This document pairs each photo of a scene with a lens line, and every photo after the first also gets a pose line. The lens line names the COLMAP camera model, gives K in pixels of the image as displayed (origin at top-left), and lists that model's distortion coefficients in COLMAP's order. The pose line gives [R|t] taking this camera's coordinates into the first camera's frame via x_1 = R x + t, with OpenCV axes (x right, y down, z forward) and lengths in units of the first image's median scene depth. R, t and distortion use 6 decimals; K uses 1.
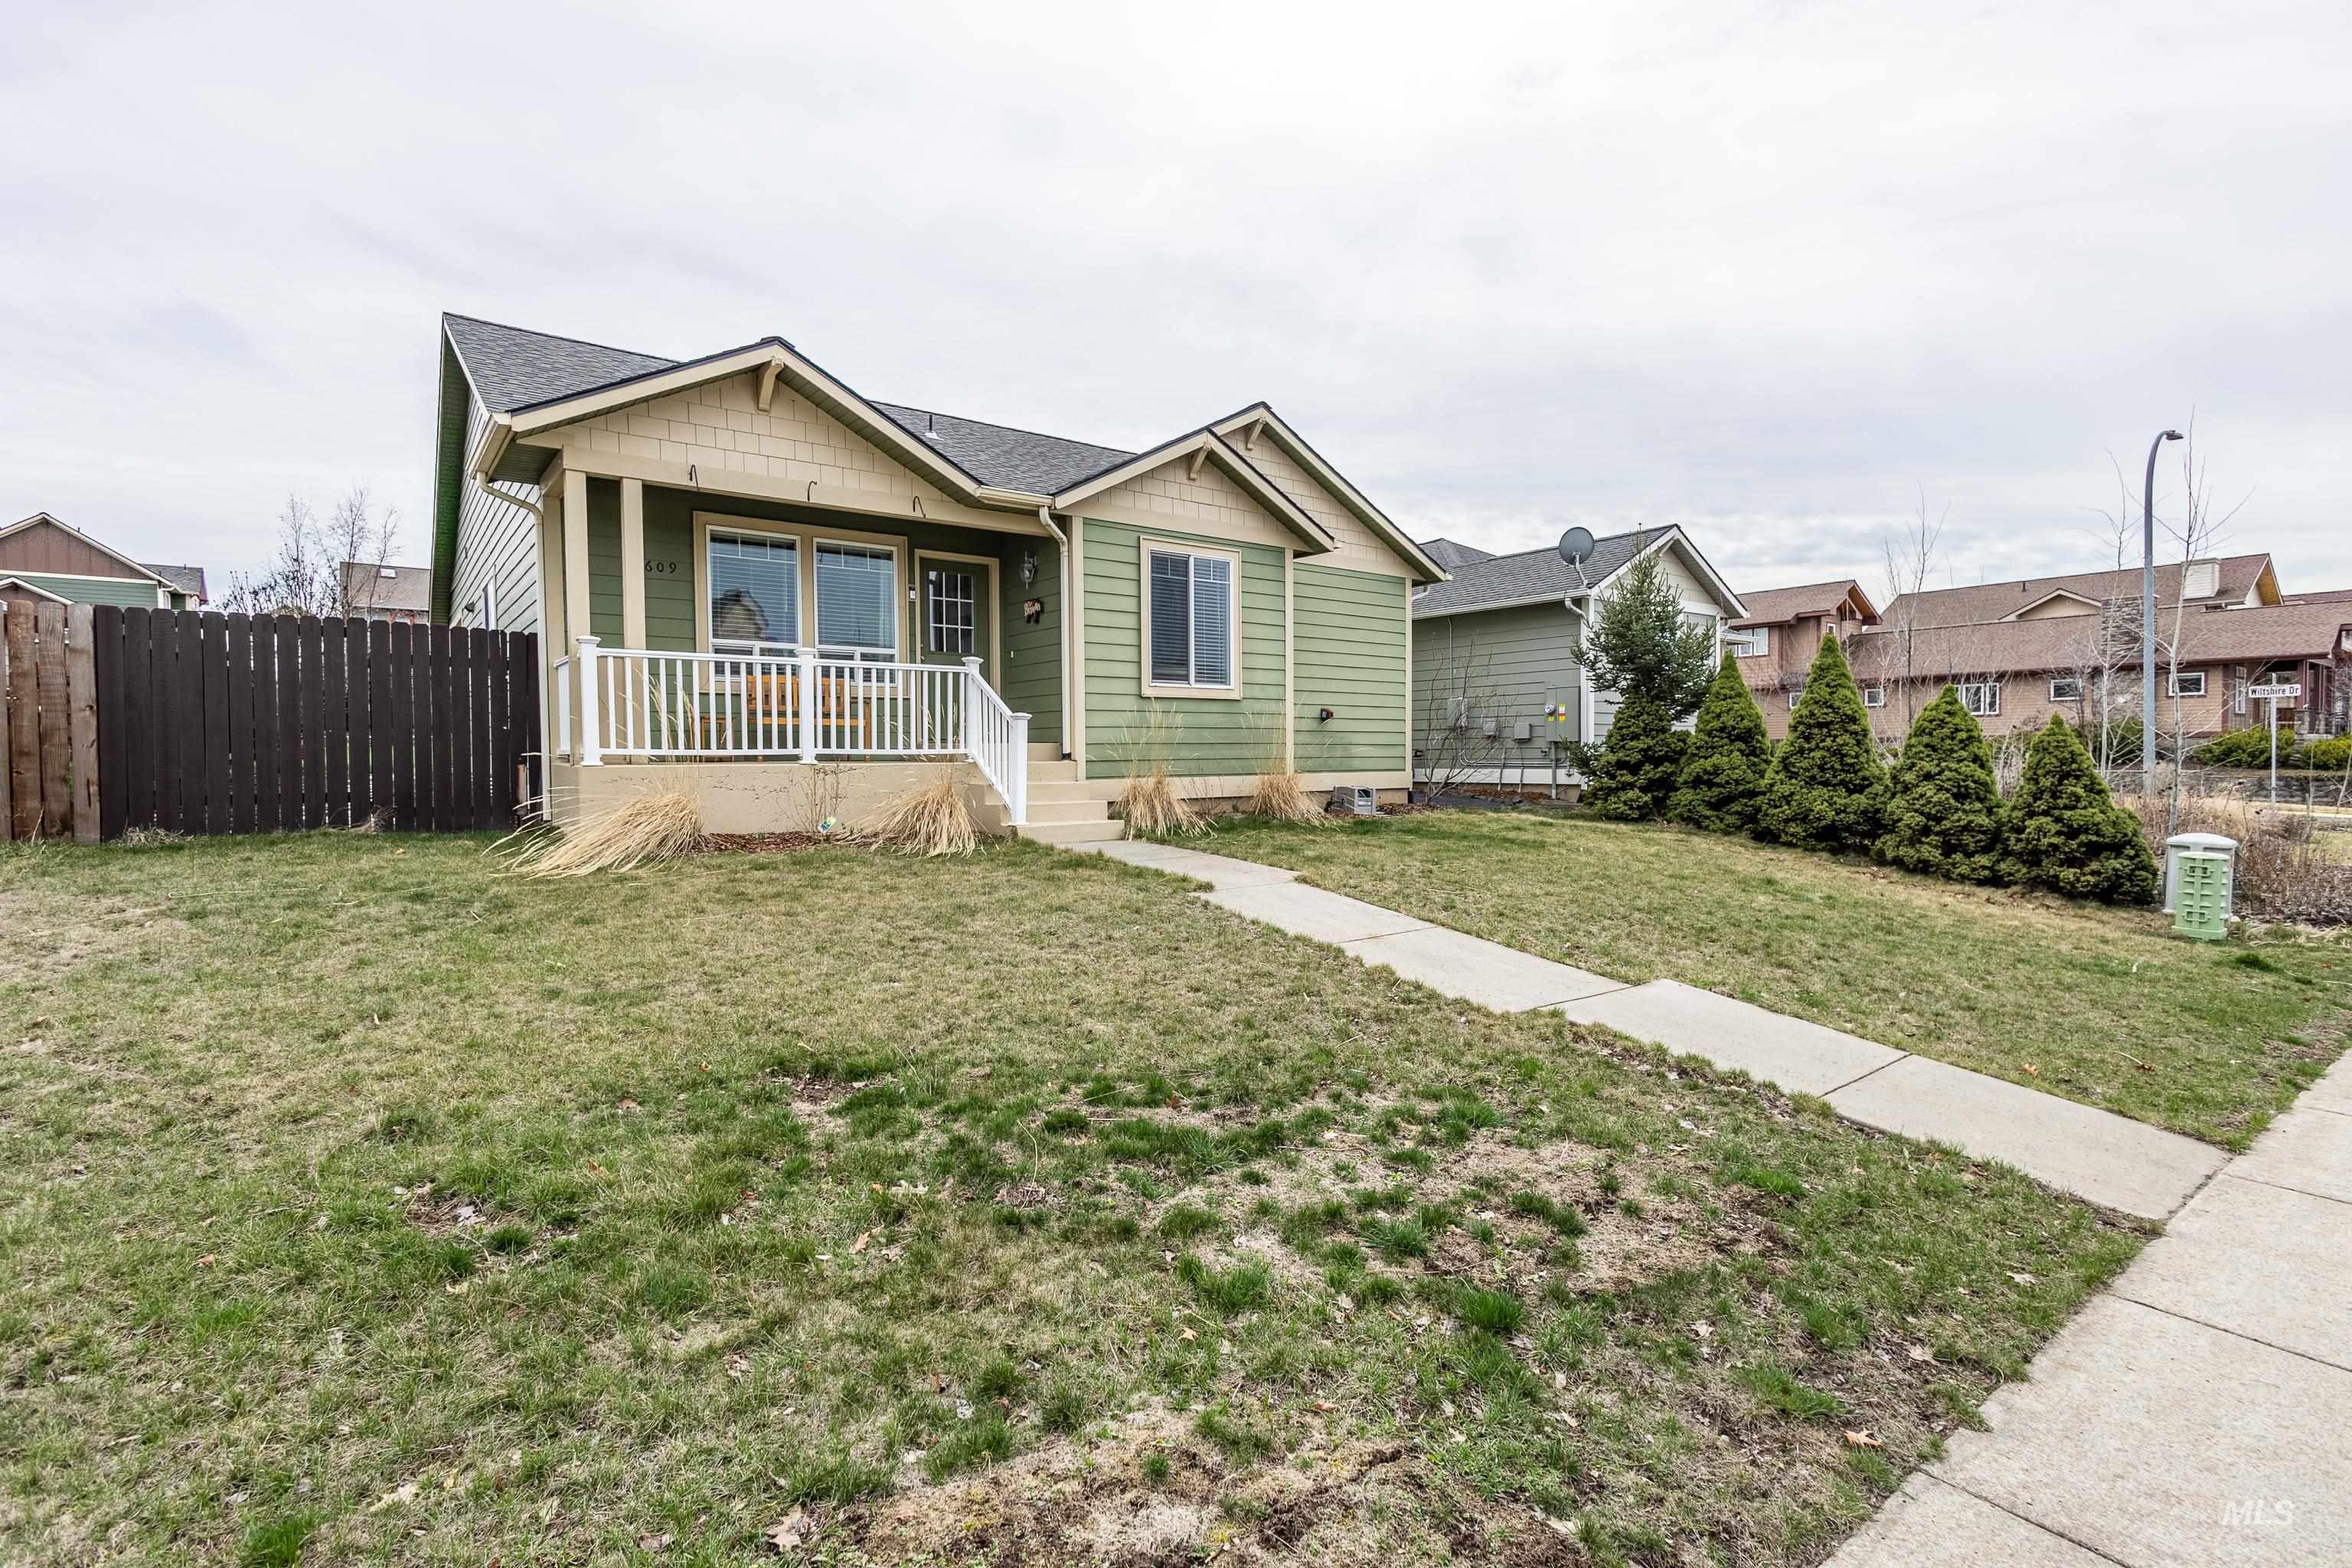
lens RADIAL K [[1085.7, 0, 1182.3], [0, 1085.7, 792.4], [0, 0, 1]] dist [0.009275, -0.001563]
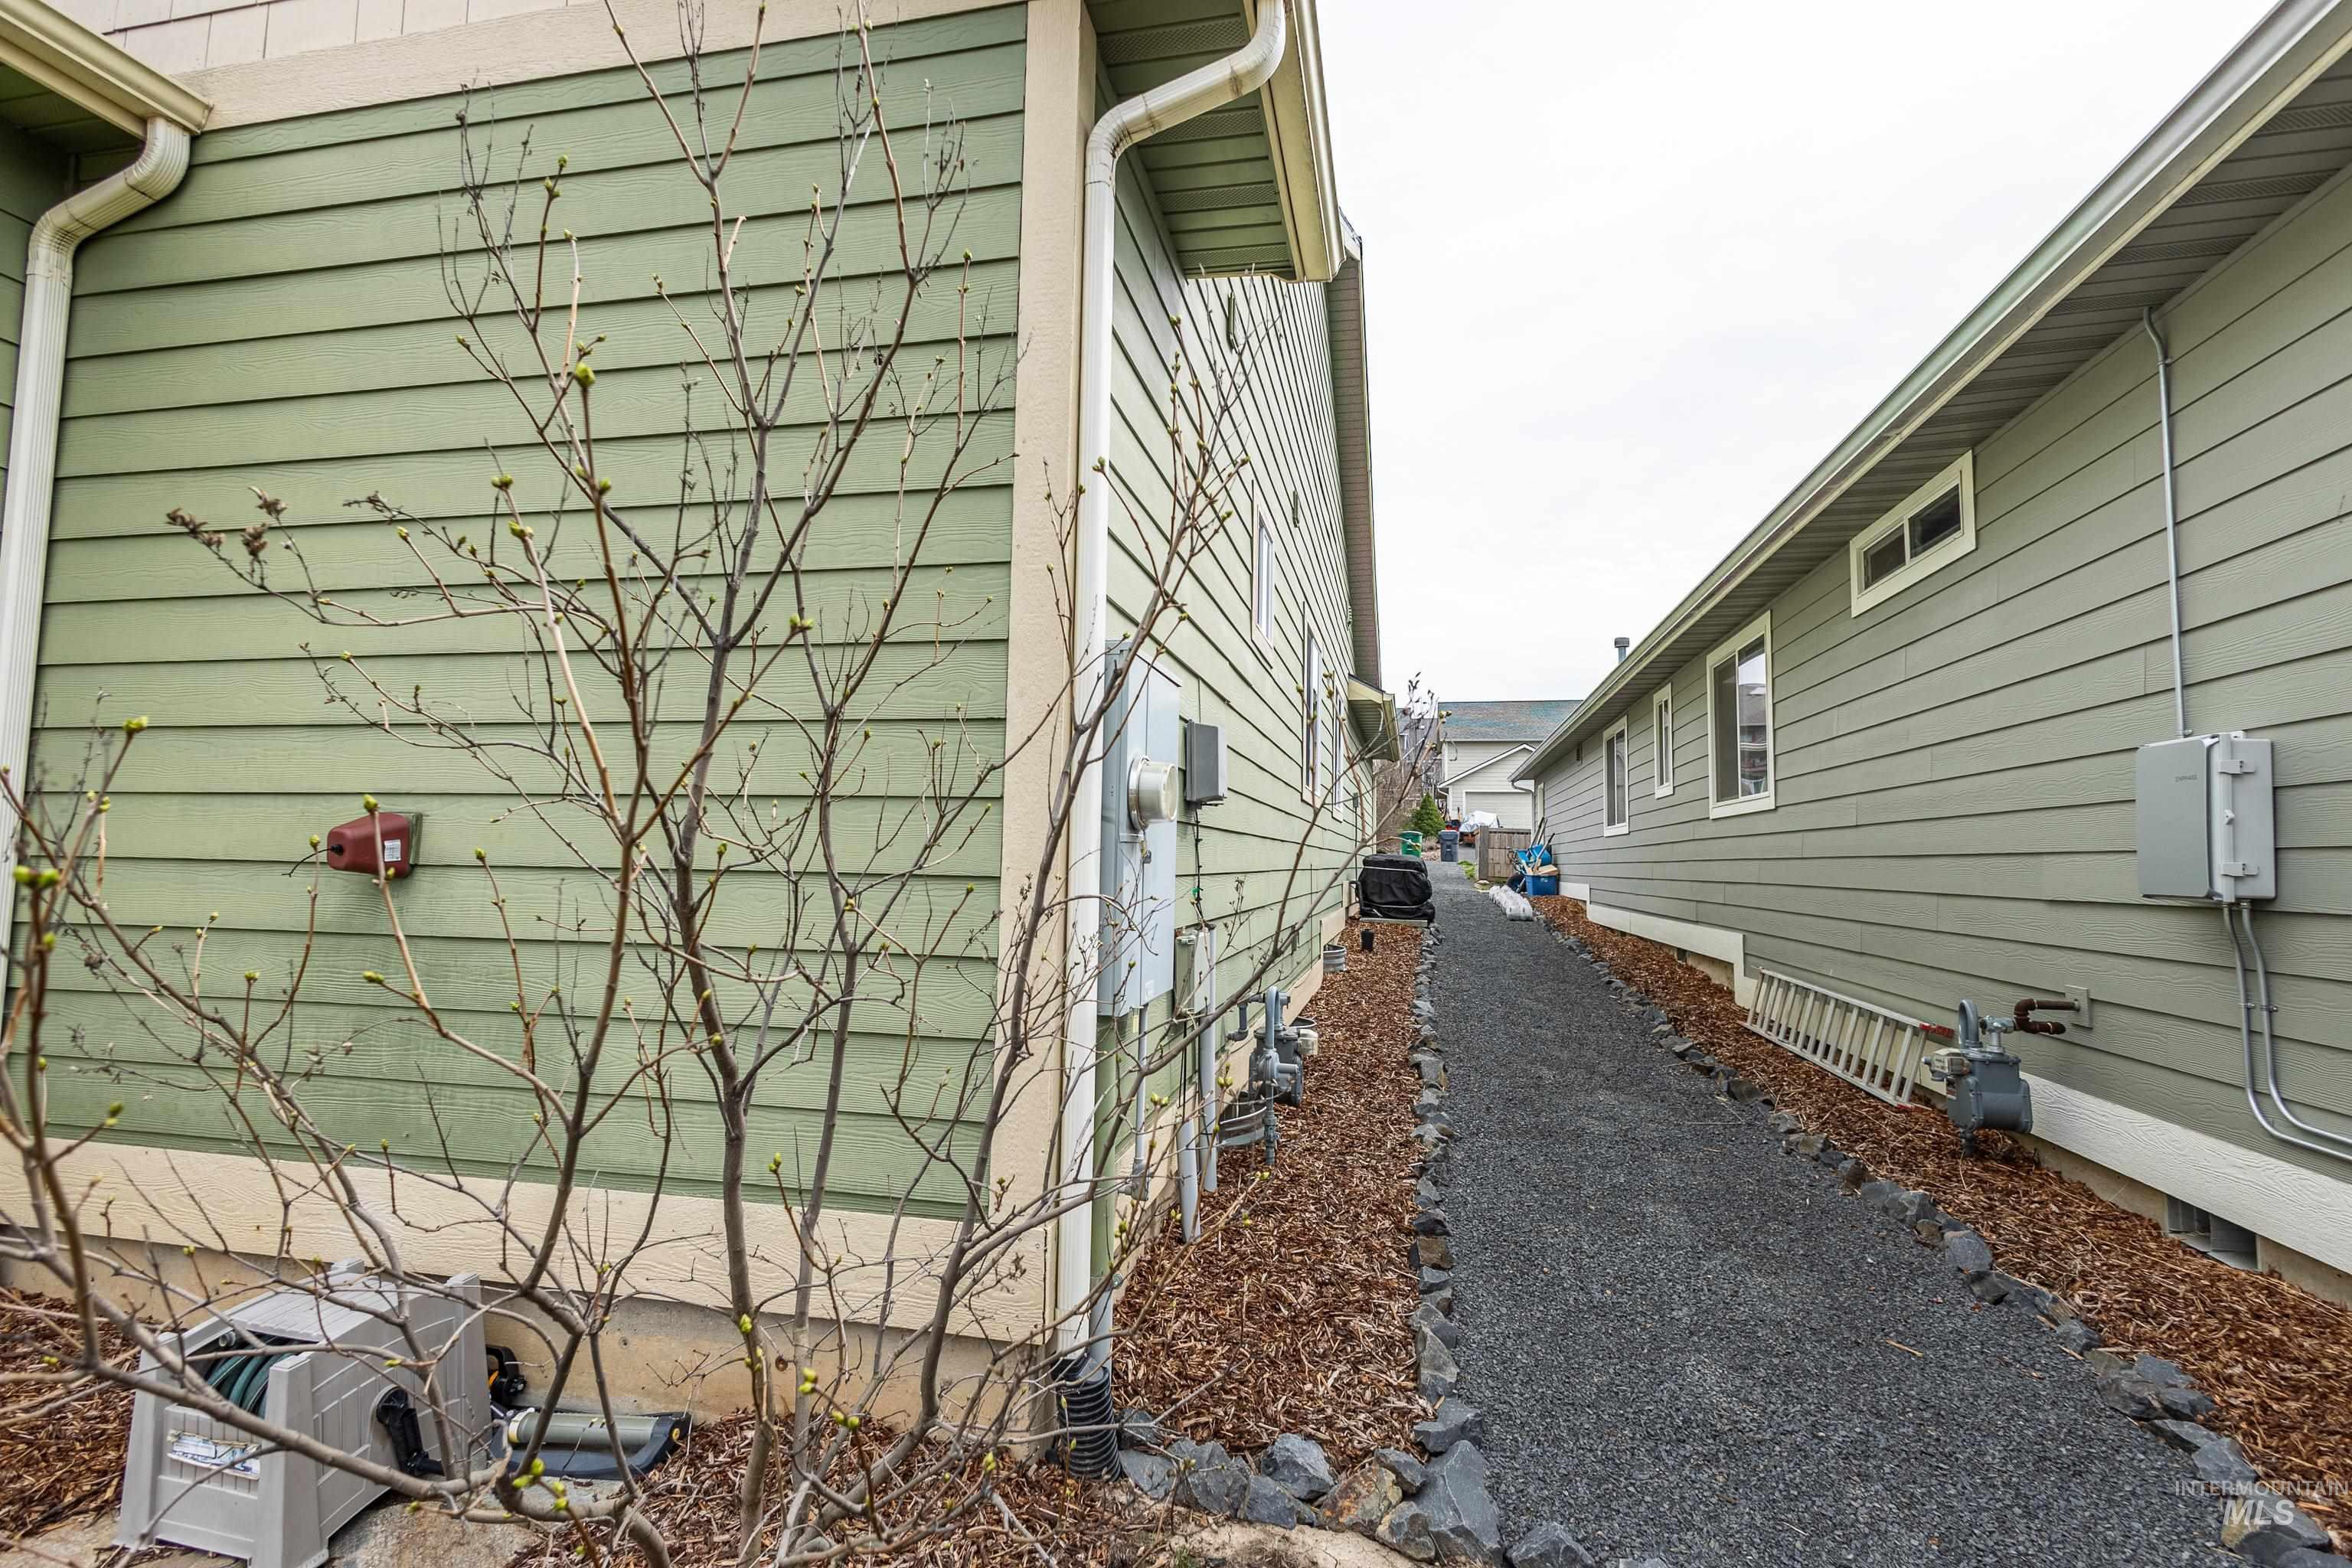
lens RADIAL K [[1085.7, 0, 1154.9], [0, 1085.7, 766.2], [0, 0, 1]] dist [0.009275, -0.001563]
pose [[0.654986, -0.042569, -0.754441, 0.431349], [-0.049045, 0.993912, -0.098660, -0.088392], [0.754047, 0.101622, 0.648911, 1.179699]]
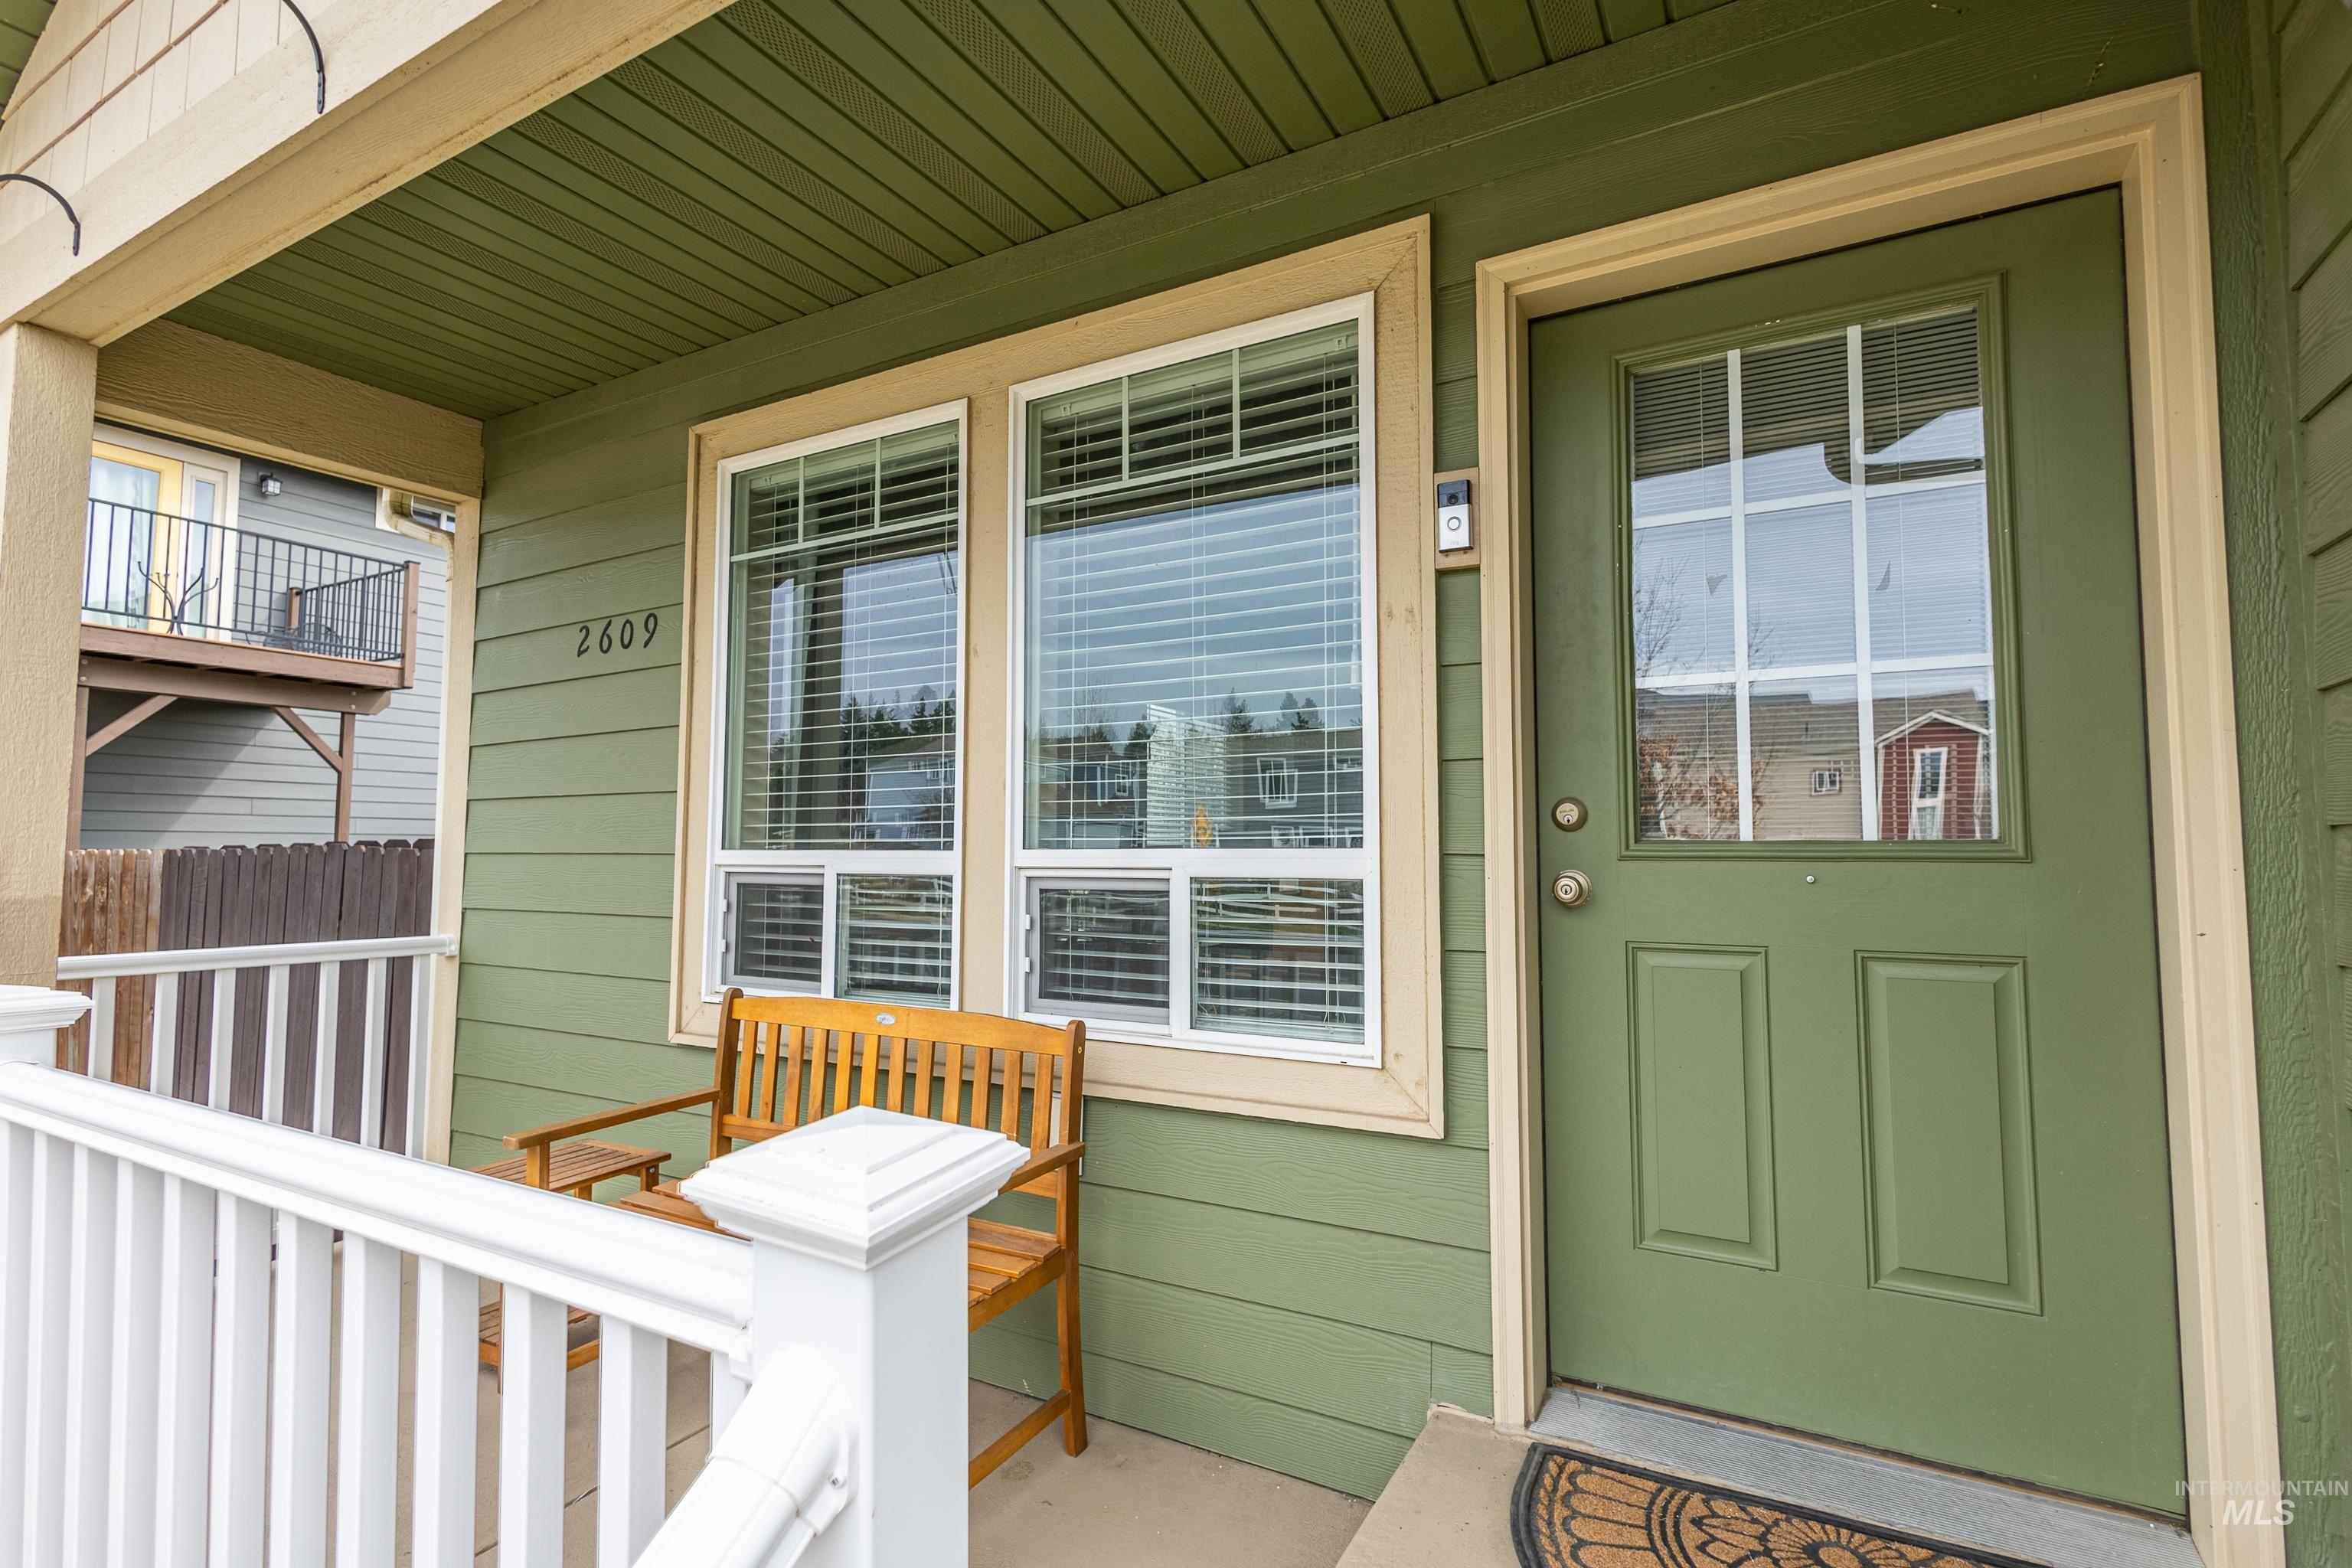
lens RADIAL K [[1085.7, 0, 1187.1], [0, 1085.7, 796.5], [0, 0, 1]] dist [0.009275, -0.001563]
pose [[0.410599, -0.037865, -0.911030, -0.108057], [-0.031648, 0.997944, -0.055741, -0.125718], [0.911267, 0.051720, 0.408556, 0.873367]]
